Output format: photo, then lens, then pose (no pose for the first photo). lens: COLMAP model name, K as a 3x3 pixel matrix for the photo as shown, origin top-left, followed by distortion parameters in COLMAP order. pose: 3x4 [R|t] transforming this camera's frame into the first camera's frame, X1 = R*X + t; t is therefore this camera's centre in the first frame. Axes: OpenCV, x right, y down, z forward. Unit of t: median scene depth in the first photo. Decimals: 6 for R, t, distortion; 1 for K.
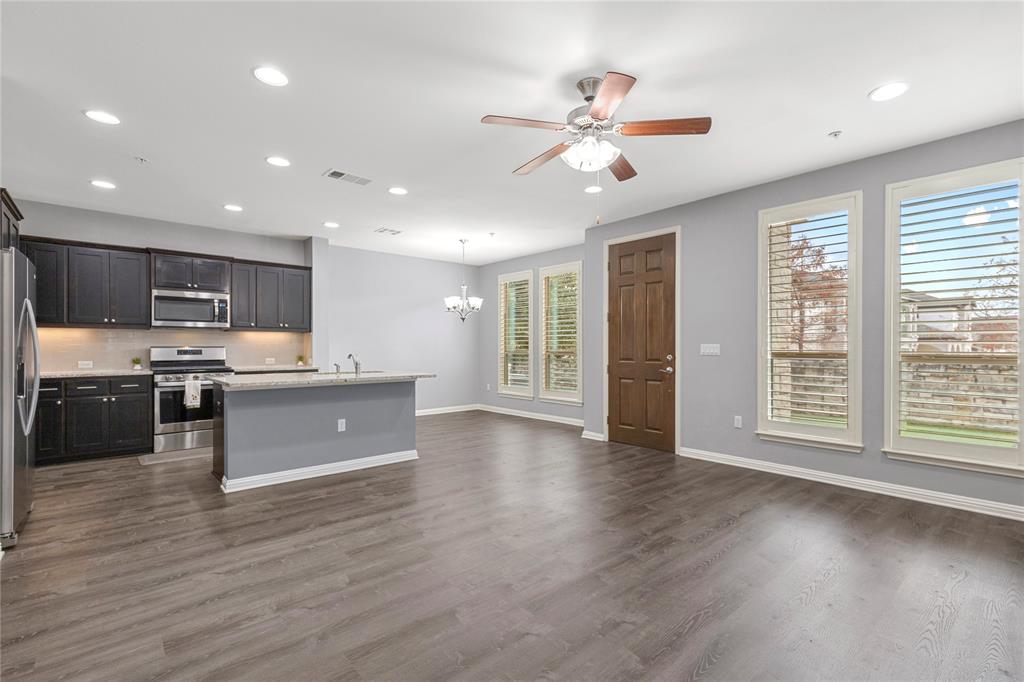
lens RADIAL K [[465.2, 0, 523.3], [0, 465.2, 342.5], [0, 0, 1]] dist [0.001923, -0.000887]
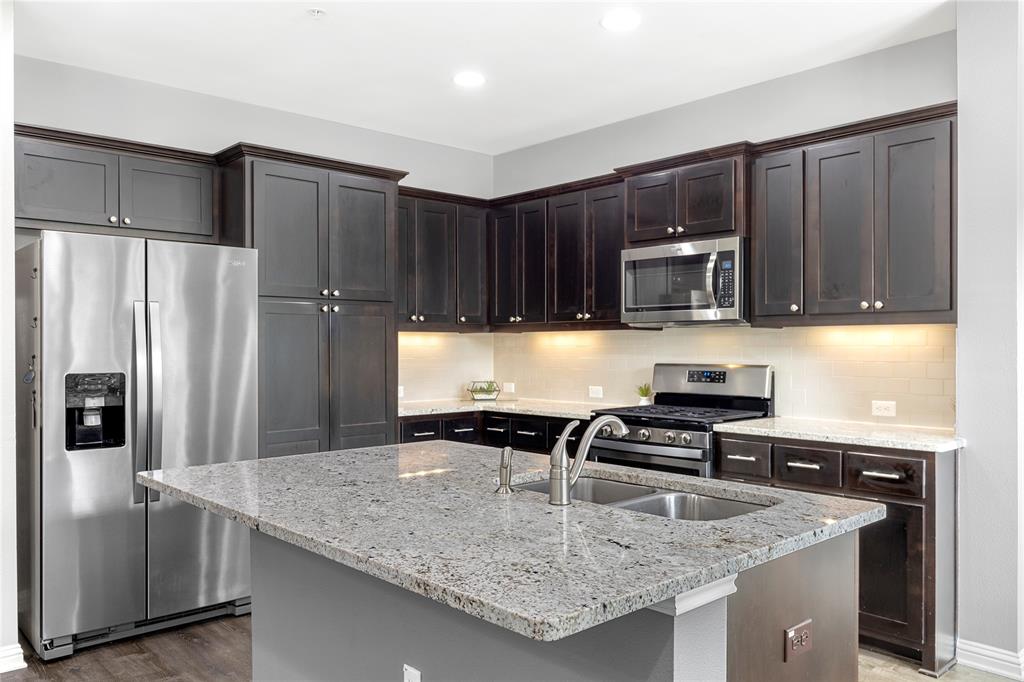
lens RADIAL K [[784.7, 0, 525.0], [0, 784.7, 350.7], [0, 0, 1]] dist [-0.000748, -0.008043]
pose [[0.024891, 0.009049, -0.999649, 0.048527], [0.012491, 0.999878, 0.009362, -0.015536], [0.999612, -0.012720, 0.024775, 0.910542]]
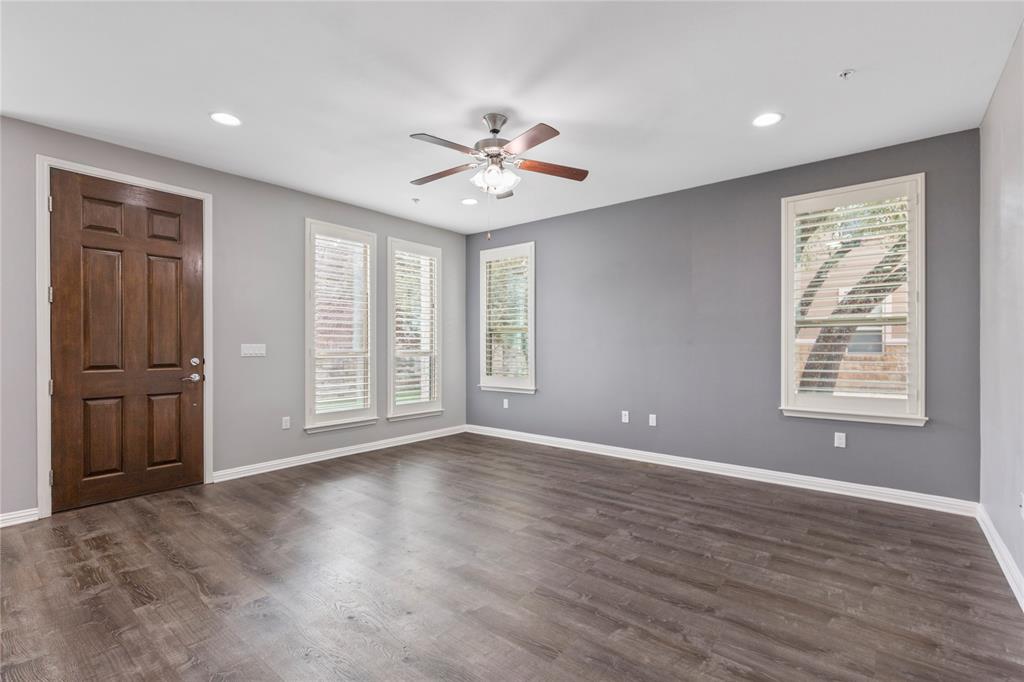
lens RADIAL K [[465.2, 0, 520.5], [0, 465.2, 345.0], [0, 0, 1]] dist [0.001923, -0.000887]
pose [[-0.165537, 0.001903, 0.986202, -0.533927], [-0.008001, 0.999963, -0.003272, 0.004194], [-0.986171, -0.008432, -0.165516, 0.602698]]
